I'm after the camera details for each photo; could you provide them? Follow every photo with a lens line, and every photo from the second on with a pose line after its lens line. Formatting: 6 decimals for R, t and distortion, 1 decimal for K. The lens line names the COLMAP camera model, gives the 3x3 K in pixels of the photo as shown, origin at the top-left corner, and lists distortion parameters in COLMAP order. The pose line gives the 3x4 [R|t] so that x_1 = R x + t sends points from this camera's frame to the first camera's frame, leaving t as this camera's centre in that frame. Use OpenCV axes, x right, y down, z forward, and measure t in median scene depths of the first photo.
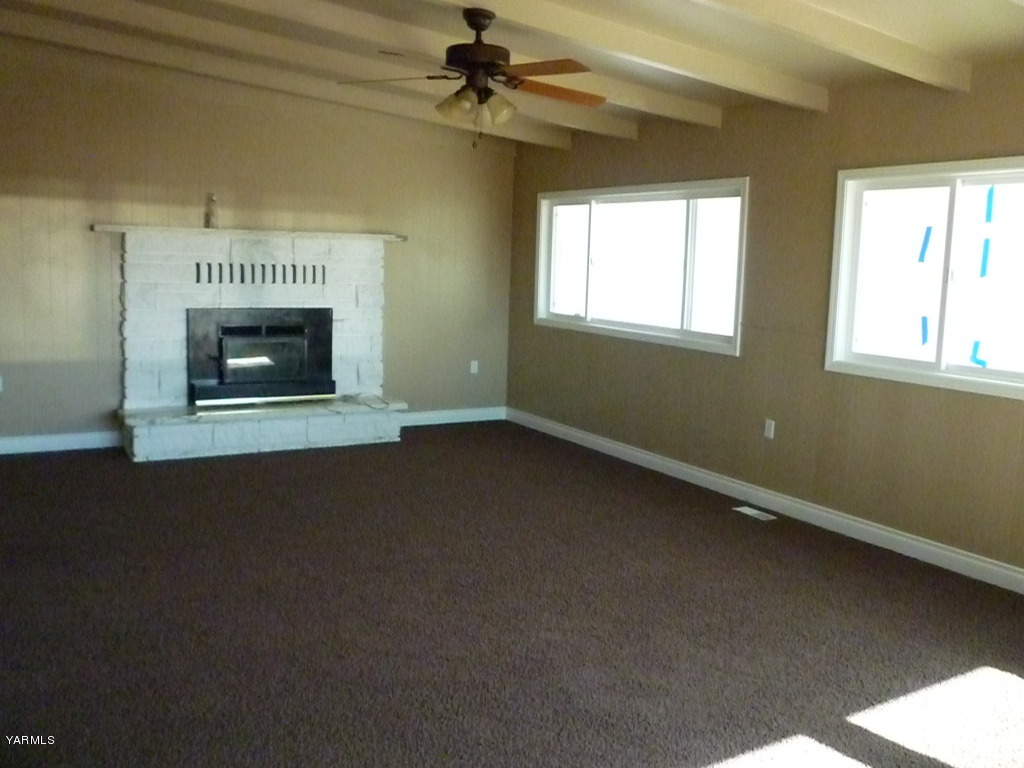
lens RADIAL K [[891.7, 0, 515.0], [0, 891.7, 374.7], [0, 0, 1]] dist [-0.070216, 0.079036]
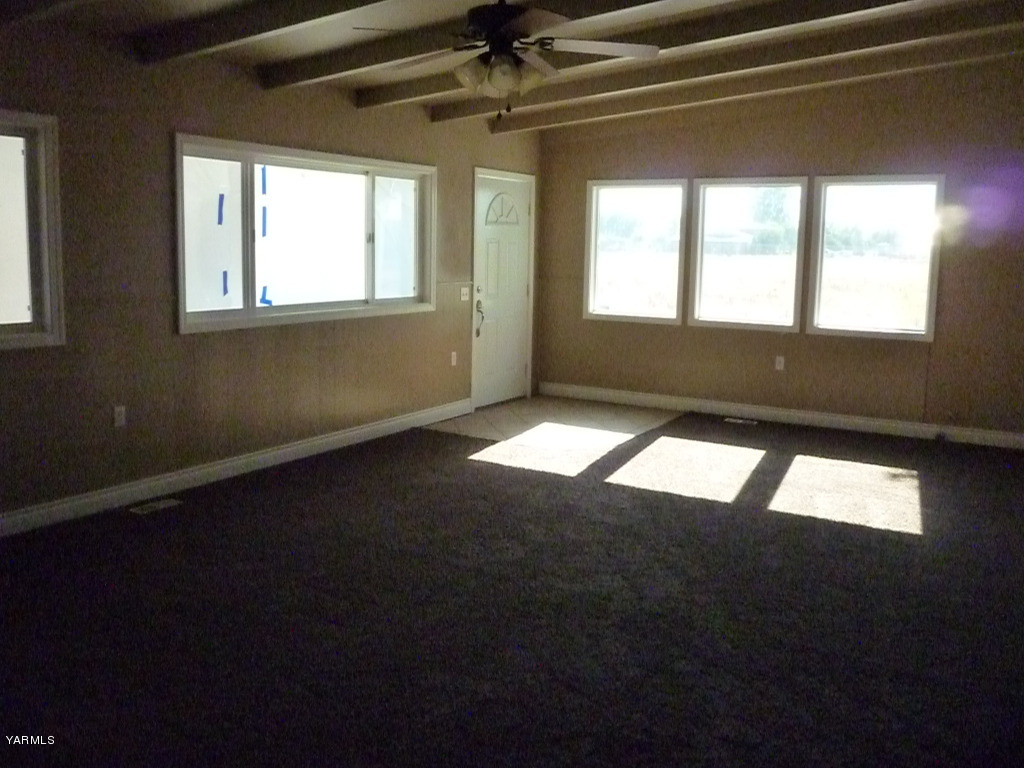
lens RADIAL K [[890.5, 0, 516.6], [0, 890.5, 365.1], [0, 0, 1]] dist [-0.063955, 0.049091]
pose [[-0.461651, -0.170010, 0.870617, -0.779935], [0.072558, 0.970936, 0.228075, -0.191736], [-0.884089, 0.168461, -0.435898, 1.242926]]
